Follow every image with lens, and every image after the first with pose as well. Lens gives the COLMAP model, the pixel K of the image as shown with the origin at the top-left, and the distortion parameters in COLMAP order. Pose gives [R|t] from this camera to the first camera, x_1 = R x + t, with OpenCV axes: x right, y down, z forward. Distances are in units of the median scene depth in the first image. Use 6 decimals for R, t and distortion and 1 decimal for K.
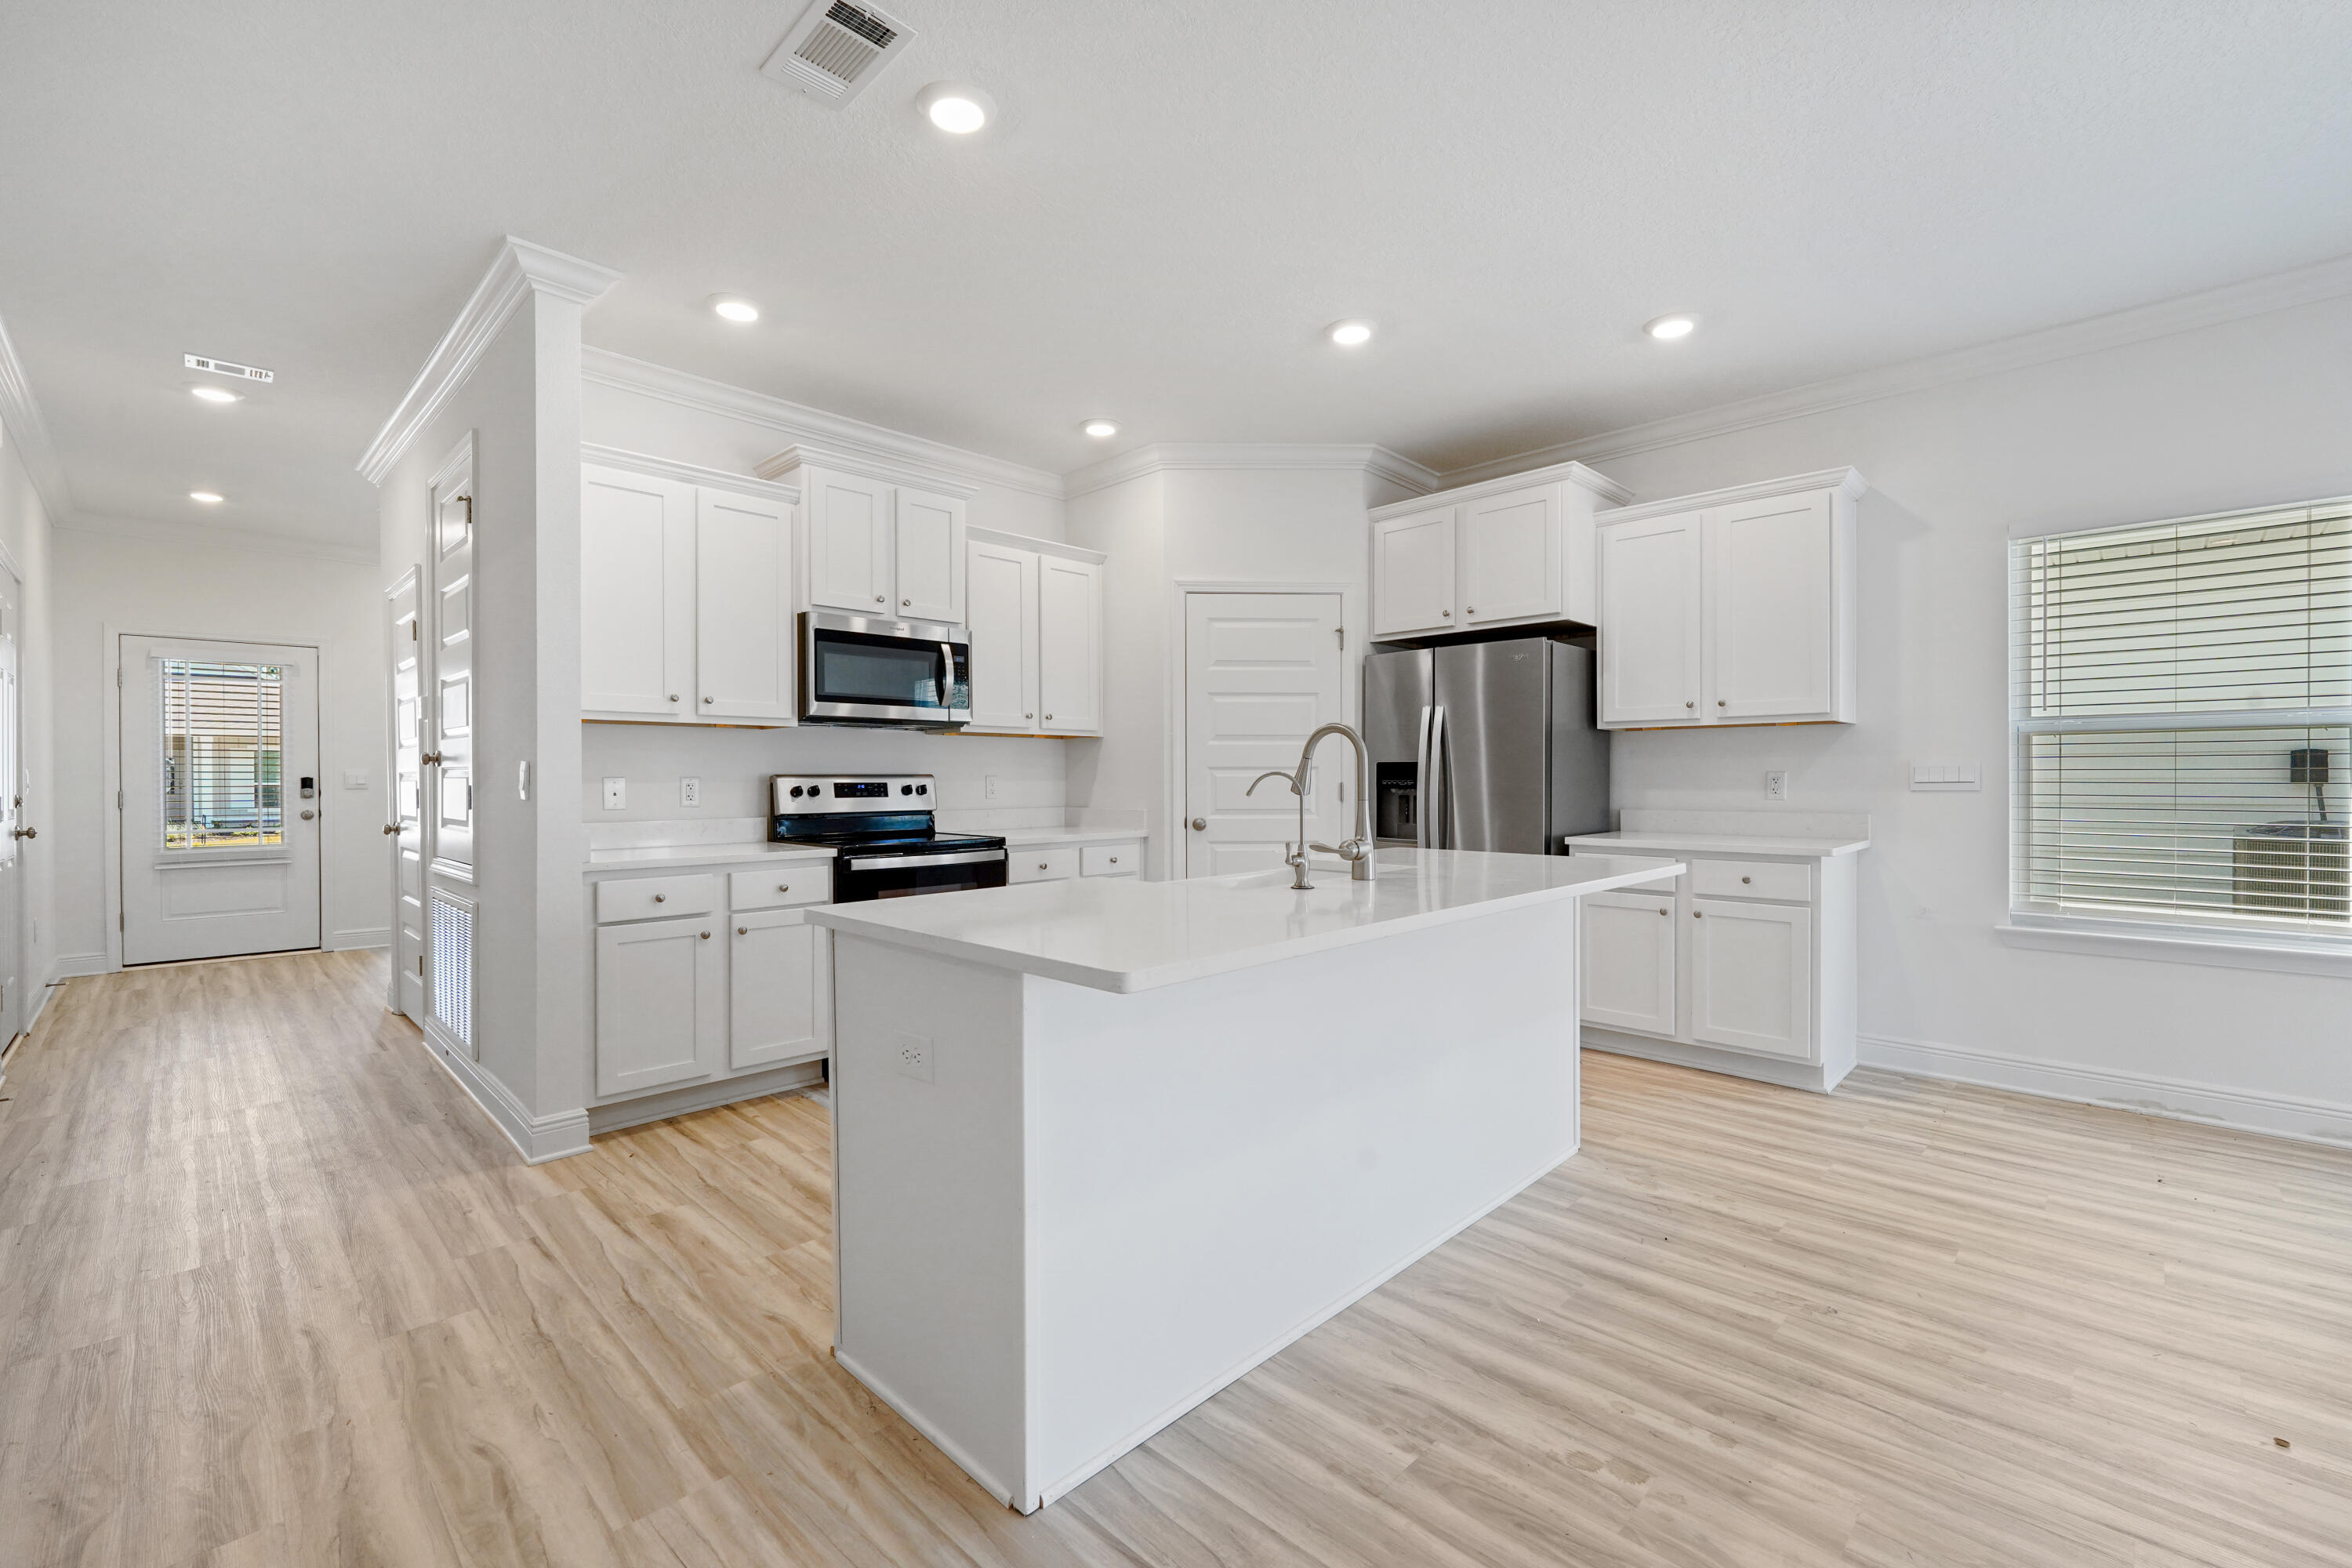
lens RADIAL K [[986.6, 0, 1178.4], [0, 986.6, 786.4], [0, 0, 1]] dist [0.001786, -0.000148]
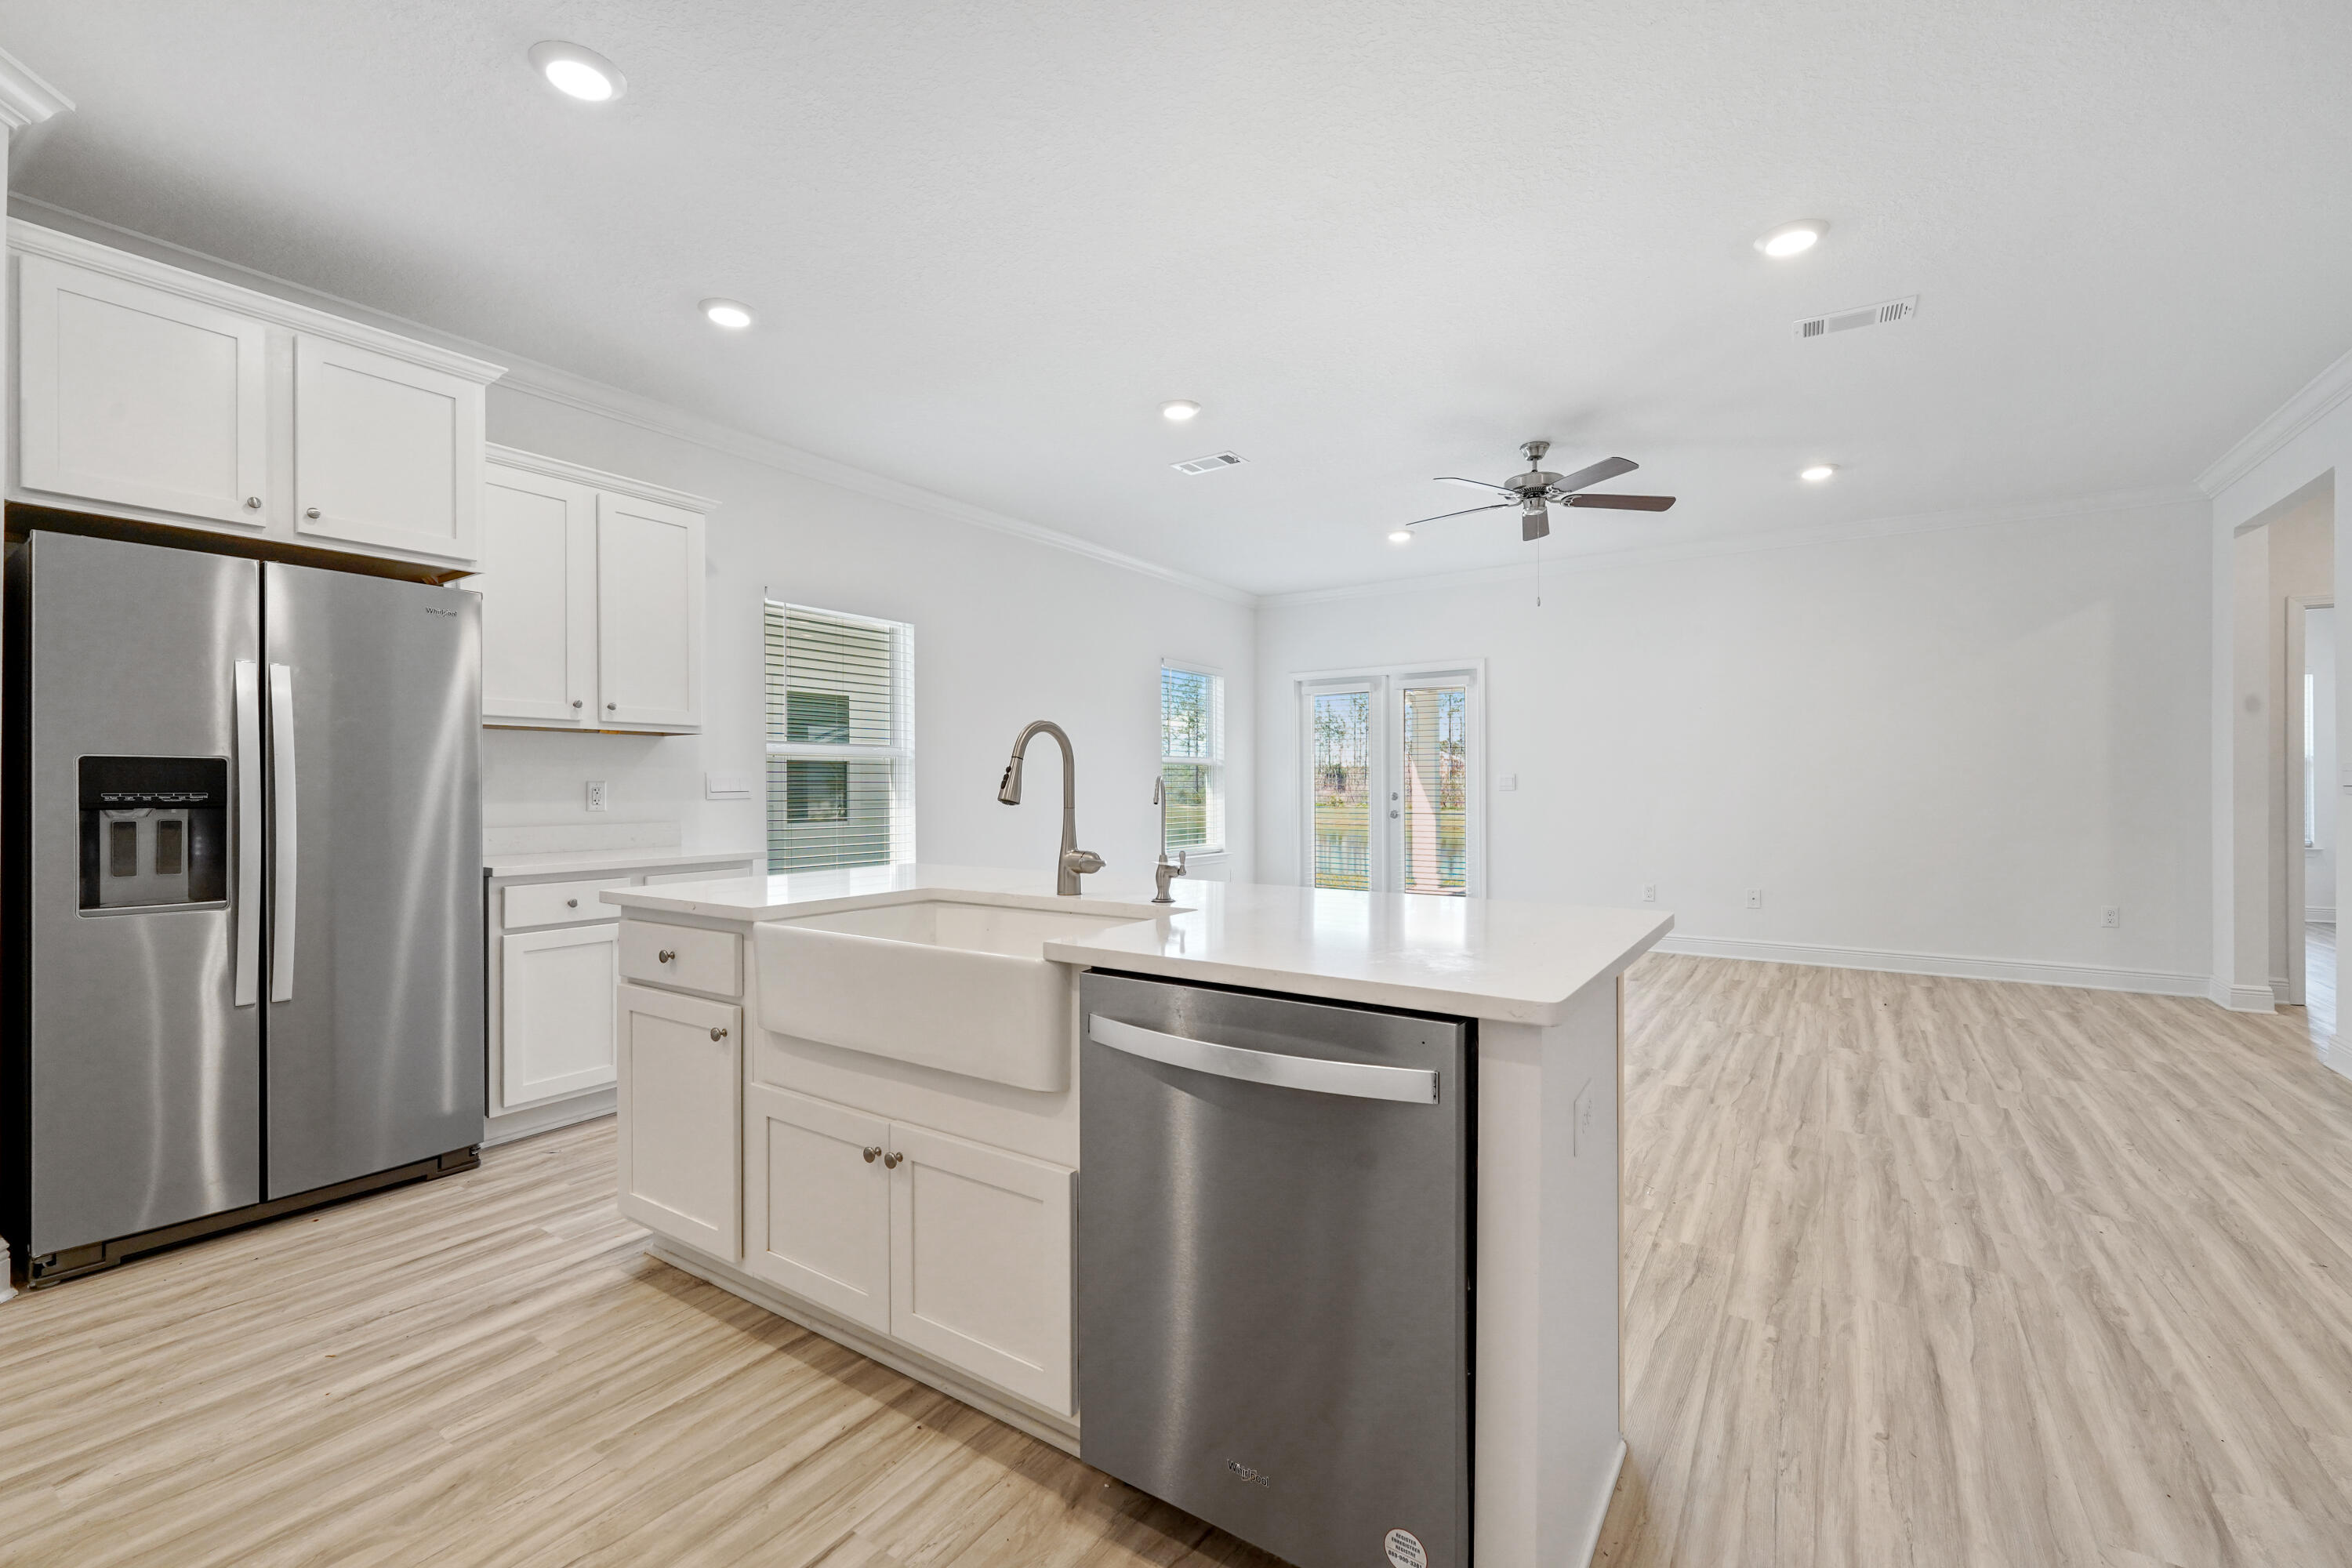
lens RADIAL K [[986.6, 0, 1178.4], [0, 986.6, 786.4], [0, 0, 1]] dist [0.001786, -0.000148]
pose [[-0.189032, 0.003703, 0.981964, -0.420986], [0.012944, 0.999915, -0.001279, -0.001719], [-0.981886, 0.012469, -0.189064, 0.615497]]
